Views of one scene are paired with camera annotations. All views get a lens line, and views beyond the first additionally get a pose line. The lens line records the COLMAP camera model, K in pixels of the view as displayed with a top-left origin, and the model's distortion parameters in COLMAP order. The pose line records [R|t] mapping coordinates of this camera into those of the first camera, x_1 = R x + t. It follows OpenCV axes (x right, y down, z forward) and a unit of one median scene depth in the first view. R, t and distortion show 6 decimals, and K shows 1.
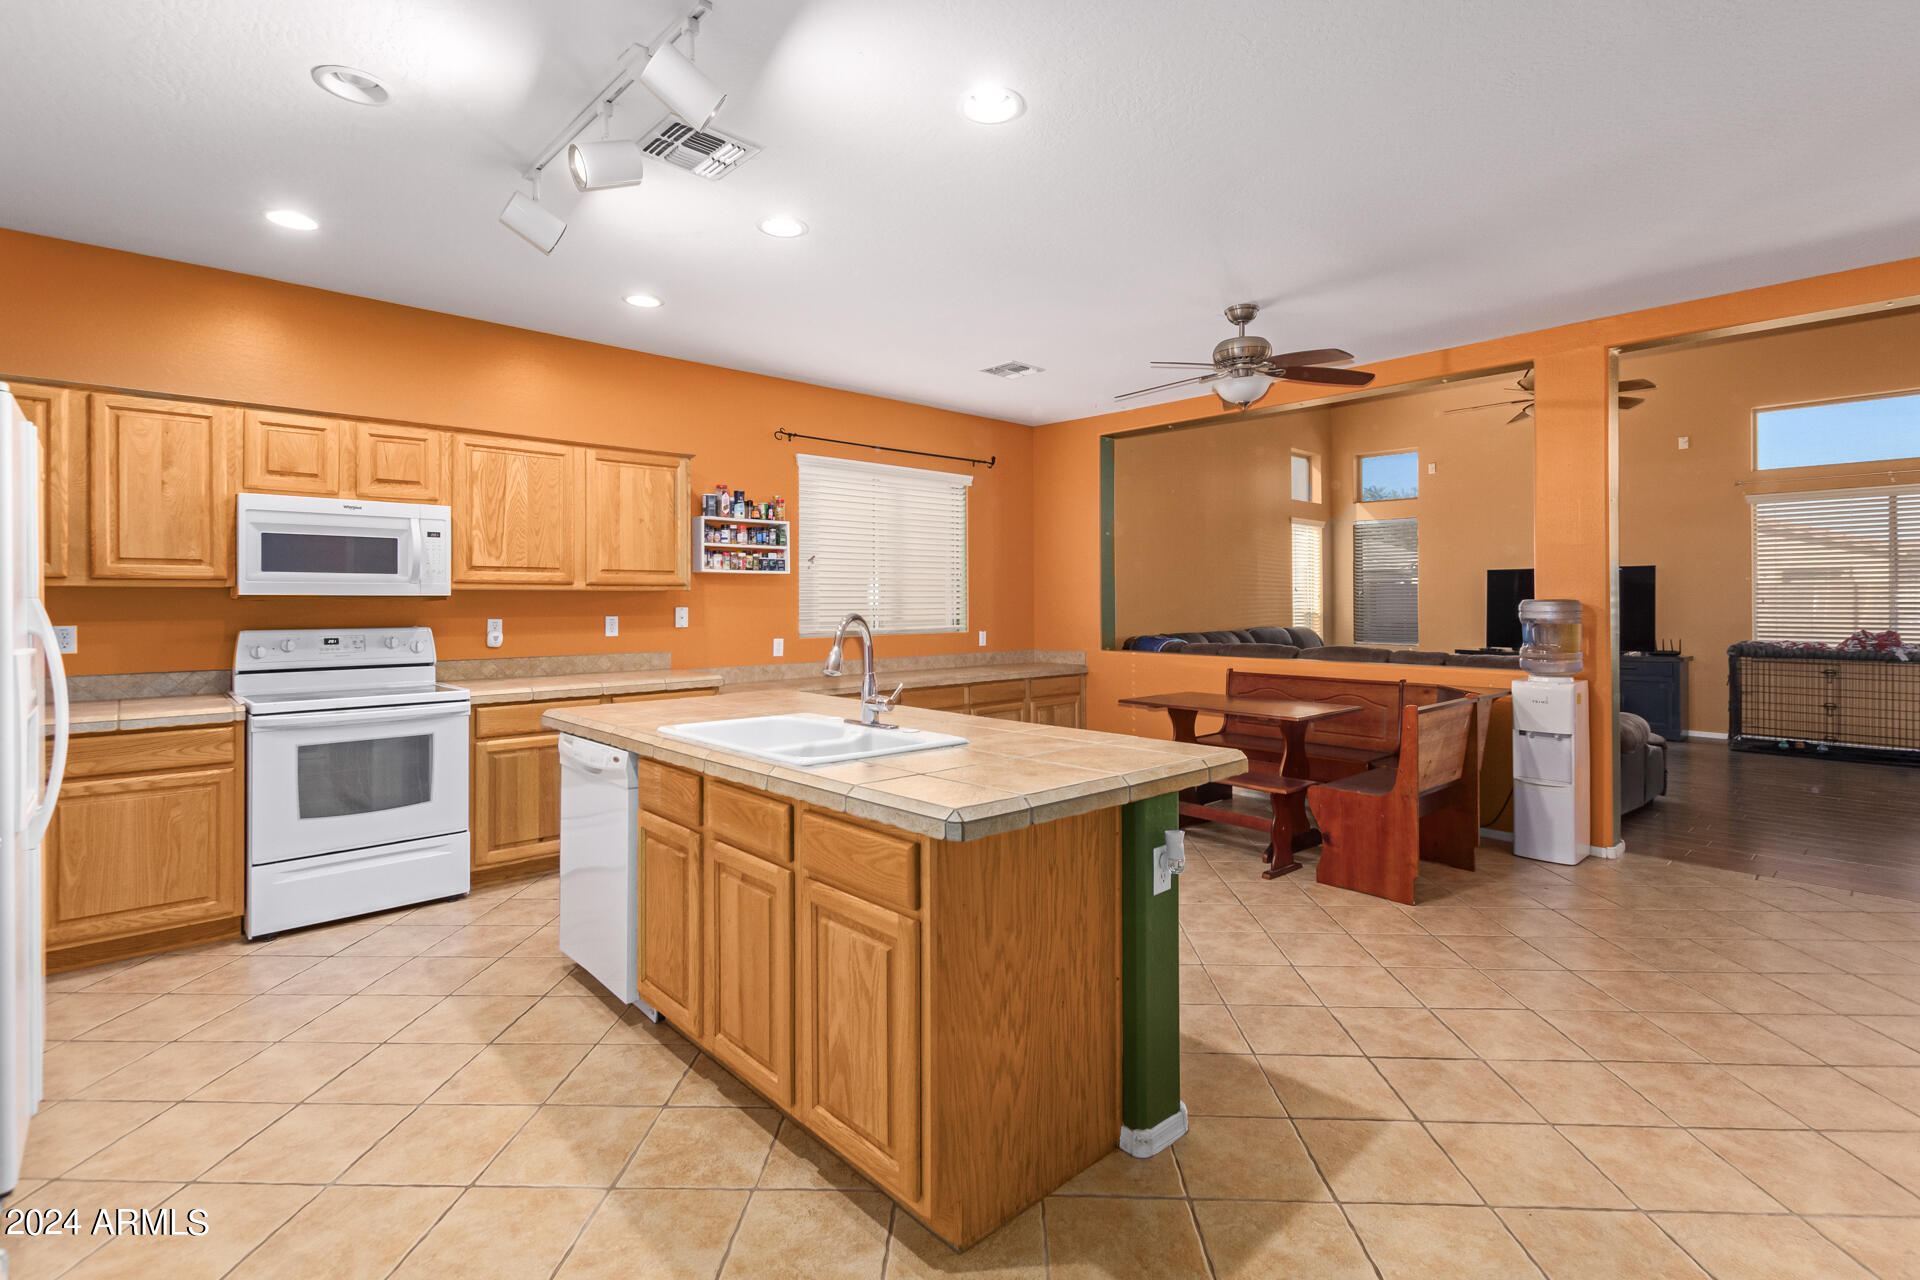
lens RADIAL K [[909.7, 0, 964.3], [0, 909.7, 608.2], [0, 0, 1]] dist [0.003636, 0.000349]
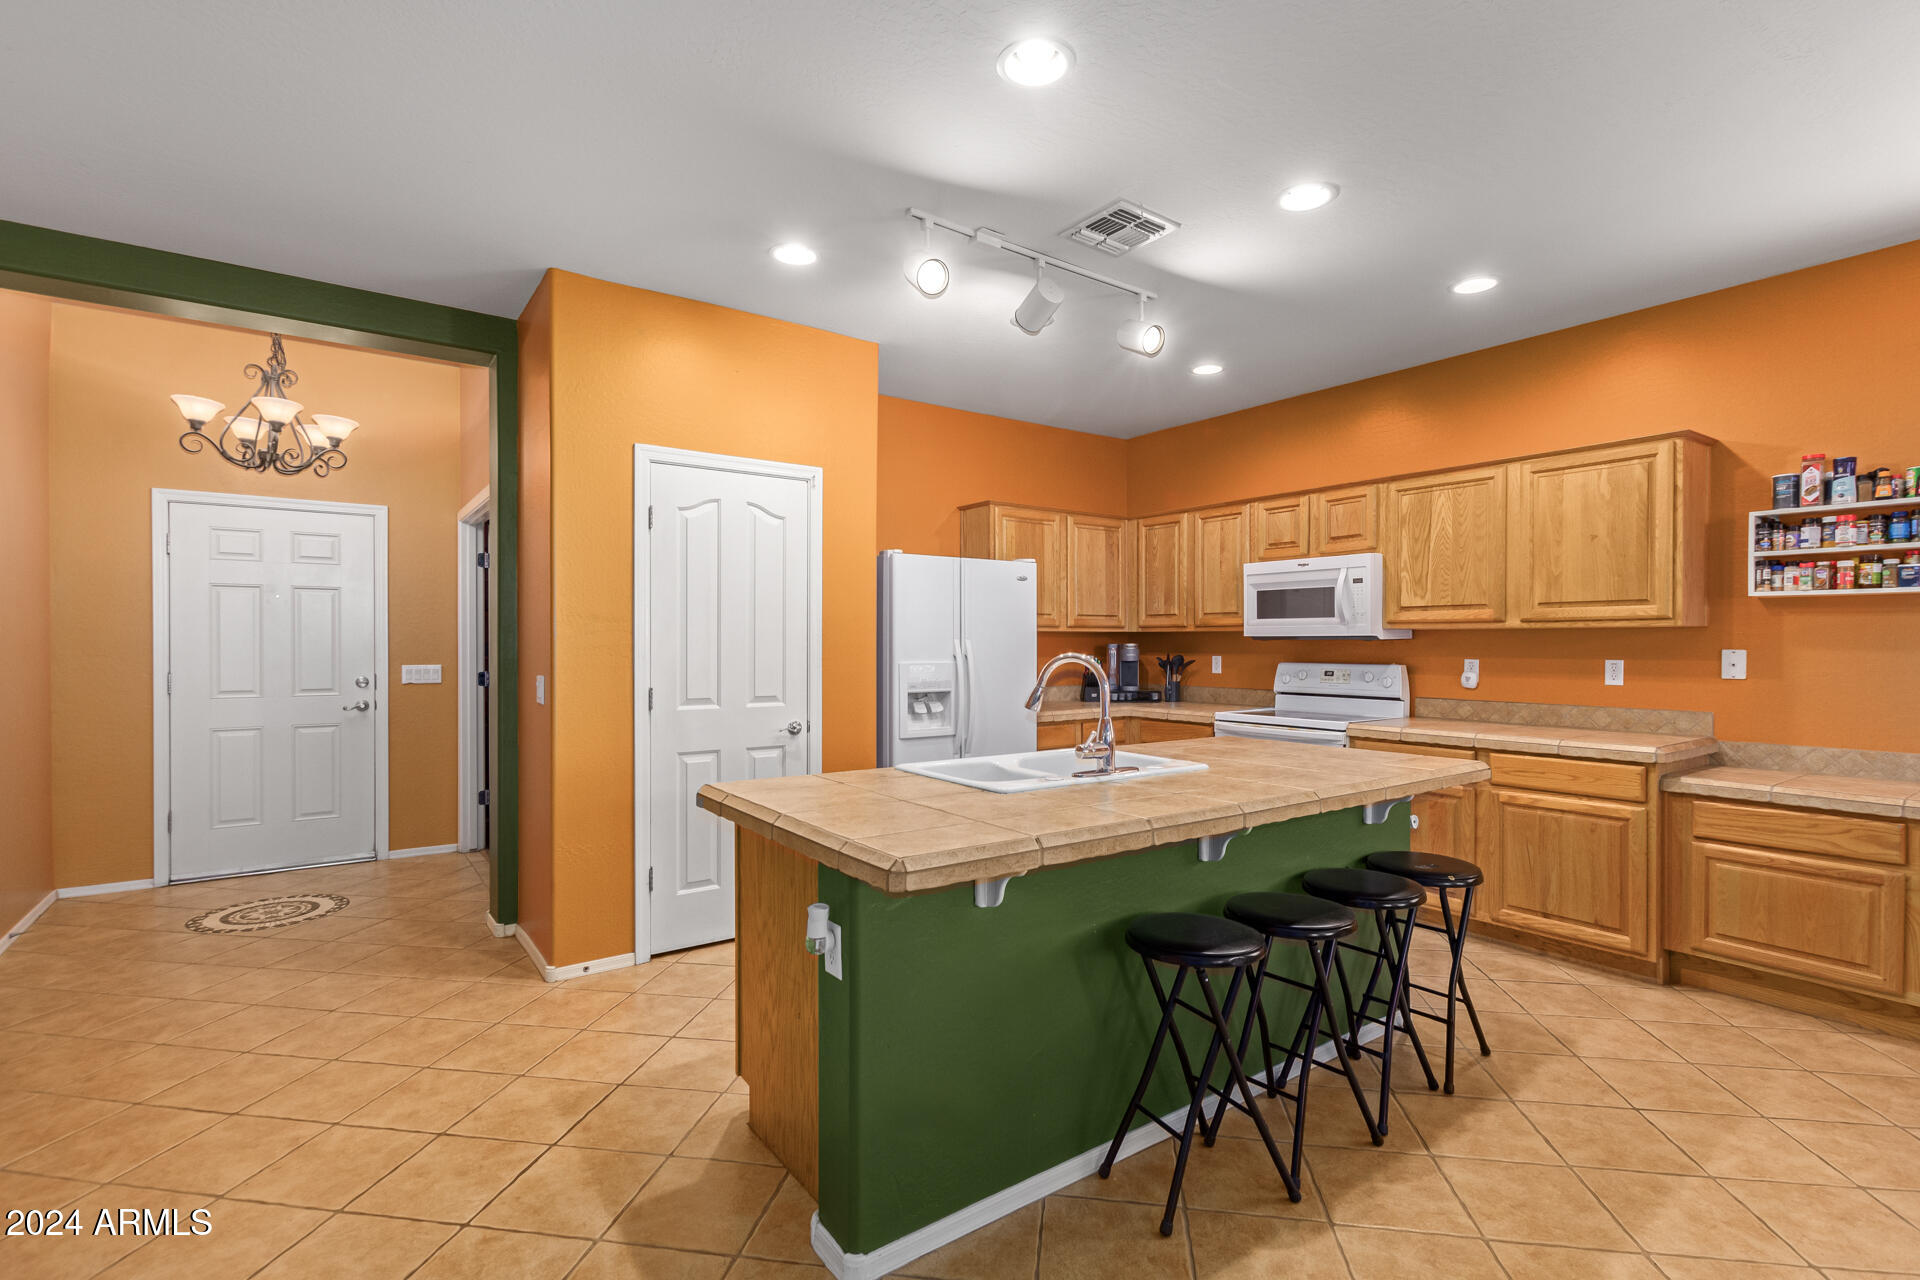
lens RADIAL K [[909.7, 0, 963.5], [0, 909.7, 643.5], [0, 0, 1]] dist [0.003636, 0.000349]
pose [[-0.148947, -0.001192, -0.988844, 0.520887], [-0.011990, 0.999928, 0.000600, 0.000865], [0.988772, 0.011945, -0.148951, 0.613631]]
